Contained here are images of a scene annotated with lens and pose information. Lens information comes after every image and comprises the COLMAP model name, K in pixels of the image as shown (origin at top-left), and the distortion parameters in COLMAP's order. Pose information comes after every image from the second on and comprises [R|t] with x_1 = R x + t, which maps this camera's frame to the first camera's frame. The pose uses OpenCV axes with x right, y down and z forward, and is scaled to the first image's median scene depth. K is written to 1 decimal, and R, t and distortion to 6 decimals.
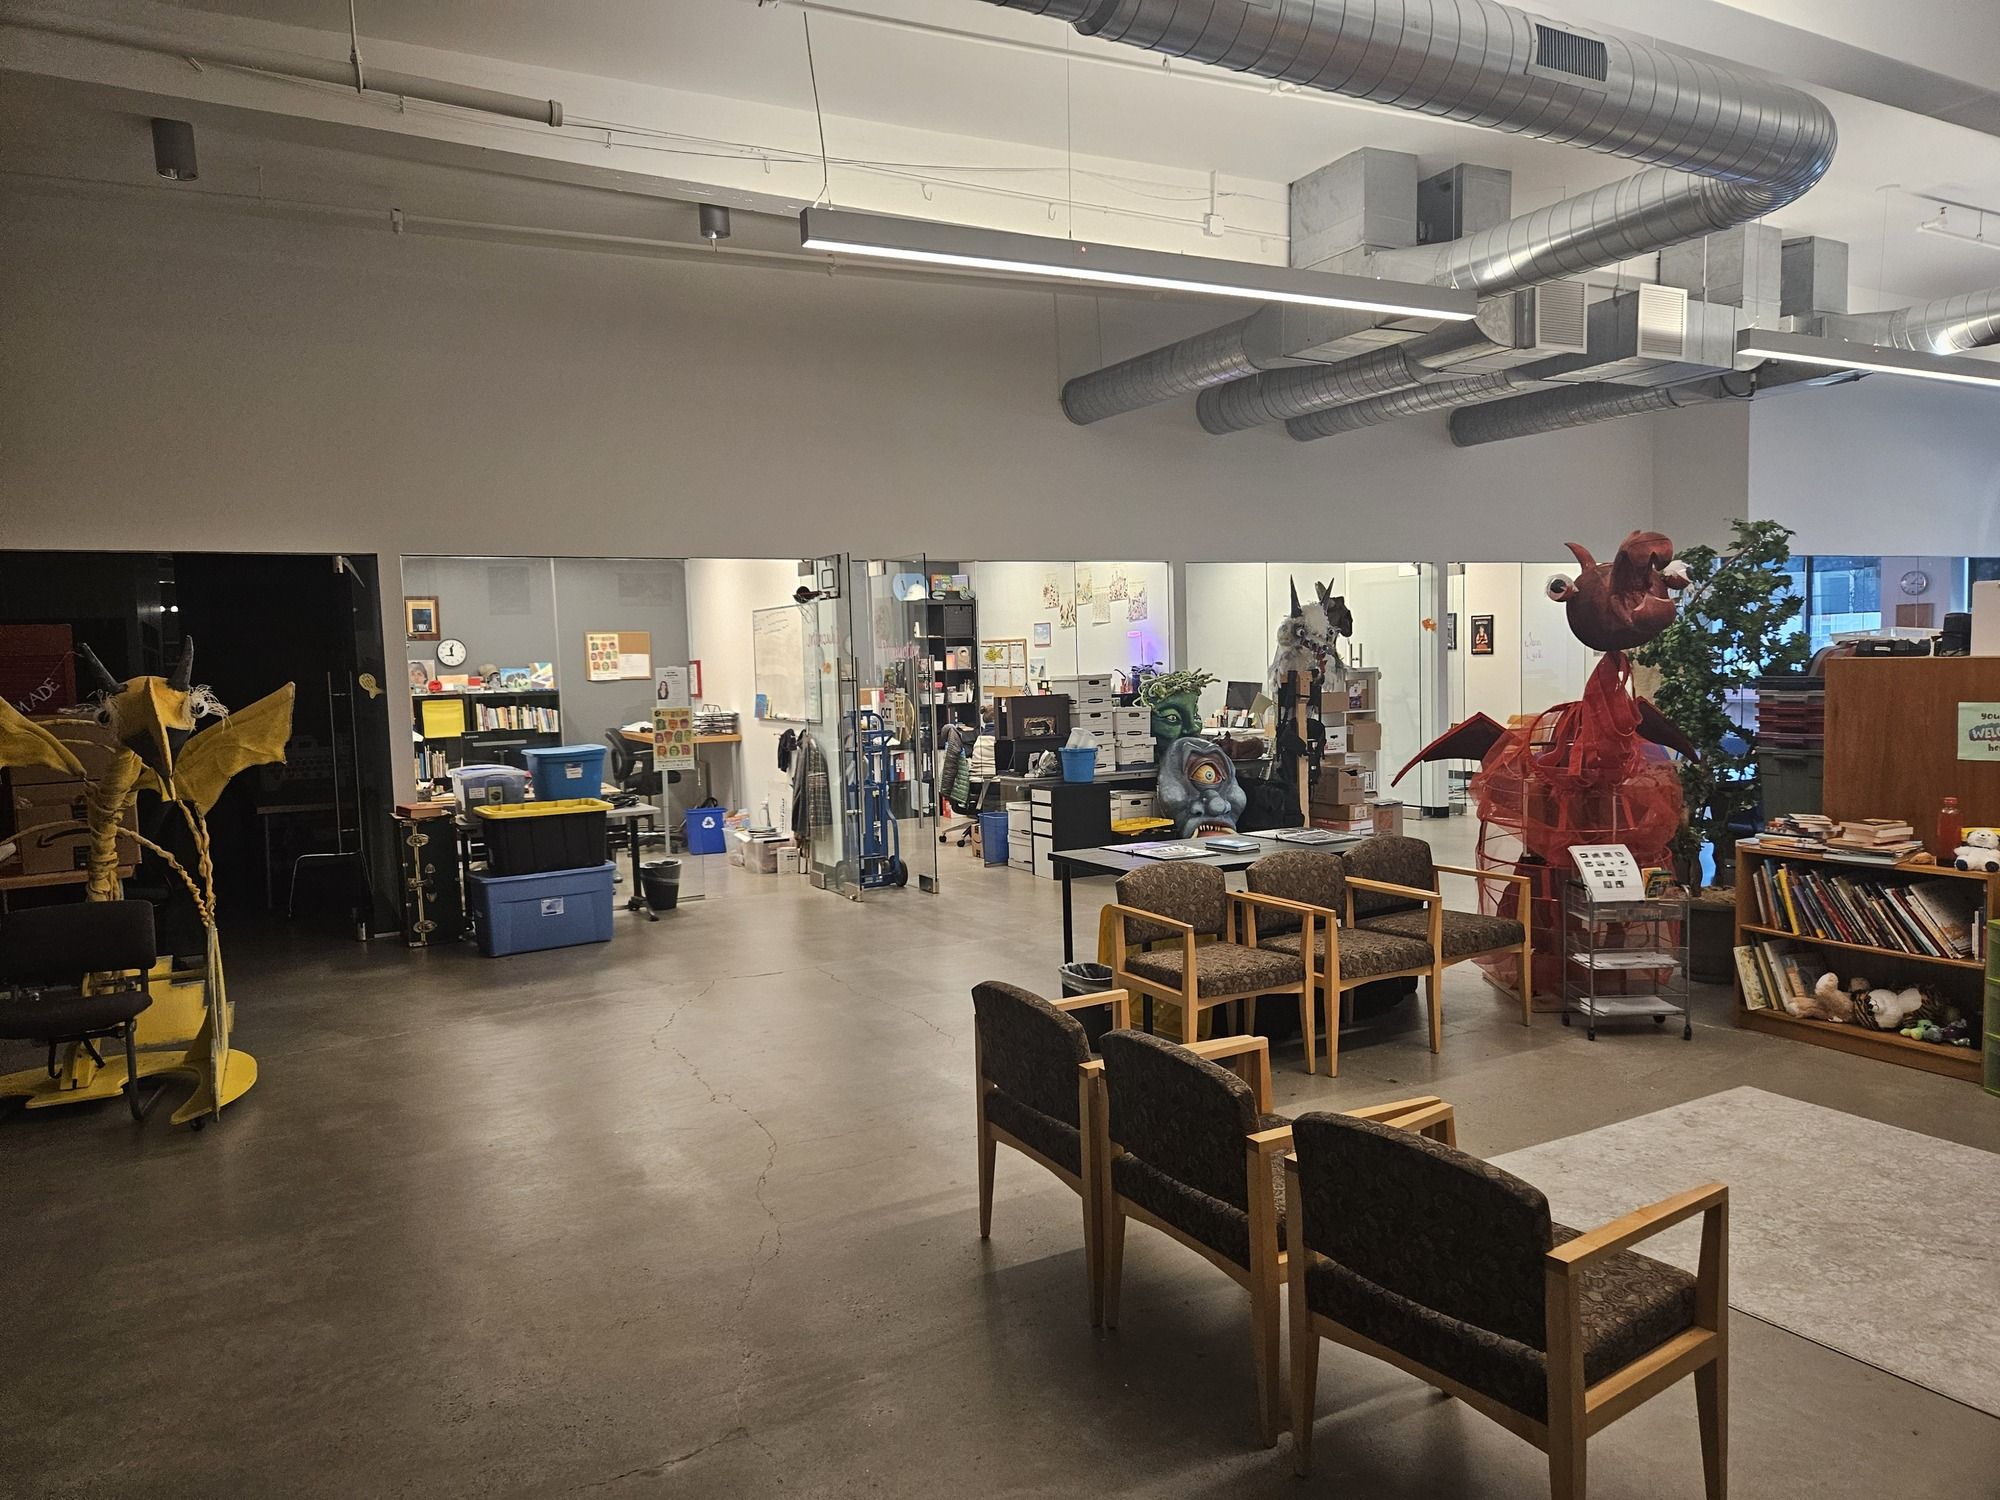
lens RADIAL K [[1345.4, 0, 1000.0], [0, 1345.4, 750.0], [0, 0, 1]] dist [0.065591, -0.001821]
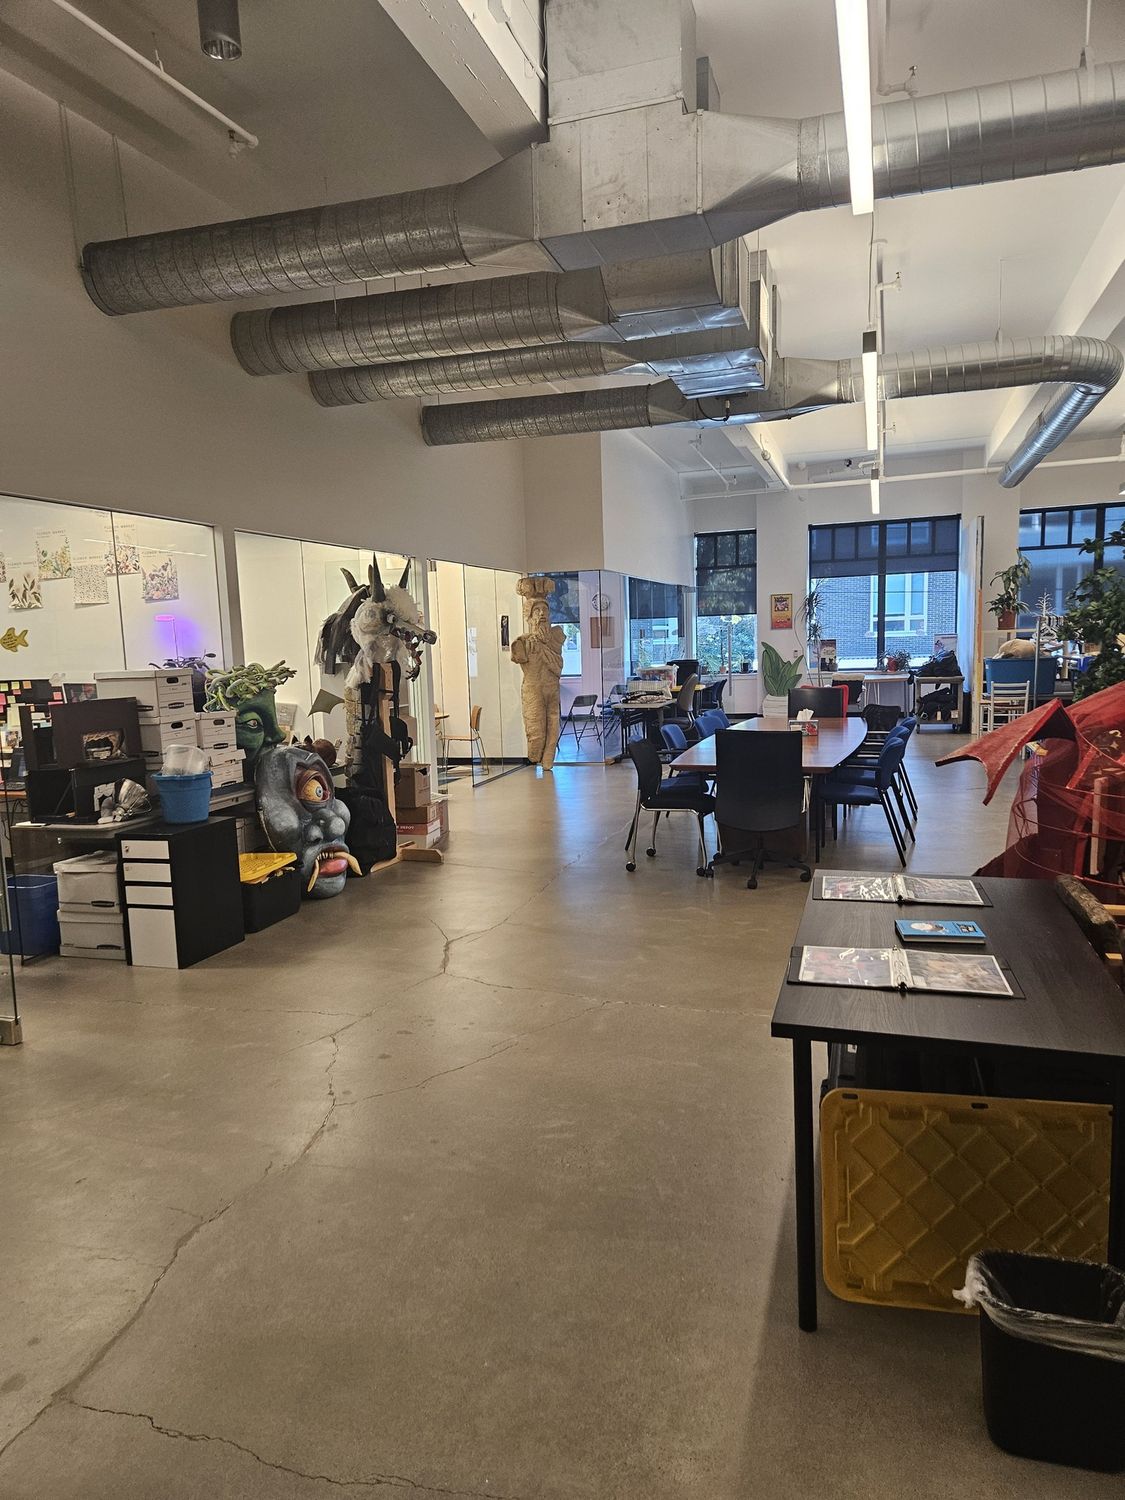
lens RADIAL K [[1009.1, 0, 562.5], [0, 1009.1, 750.0], [0, 0, 1]] dist [0.065591, -0.001821]
pose [[0.729883, -0.070015, 0.679977, -0.151968], [0.058346, 0.997492, 0.040080, -0.022296], [-0.681077, 0.010420, 0.732138, 0.452912]]
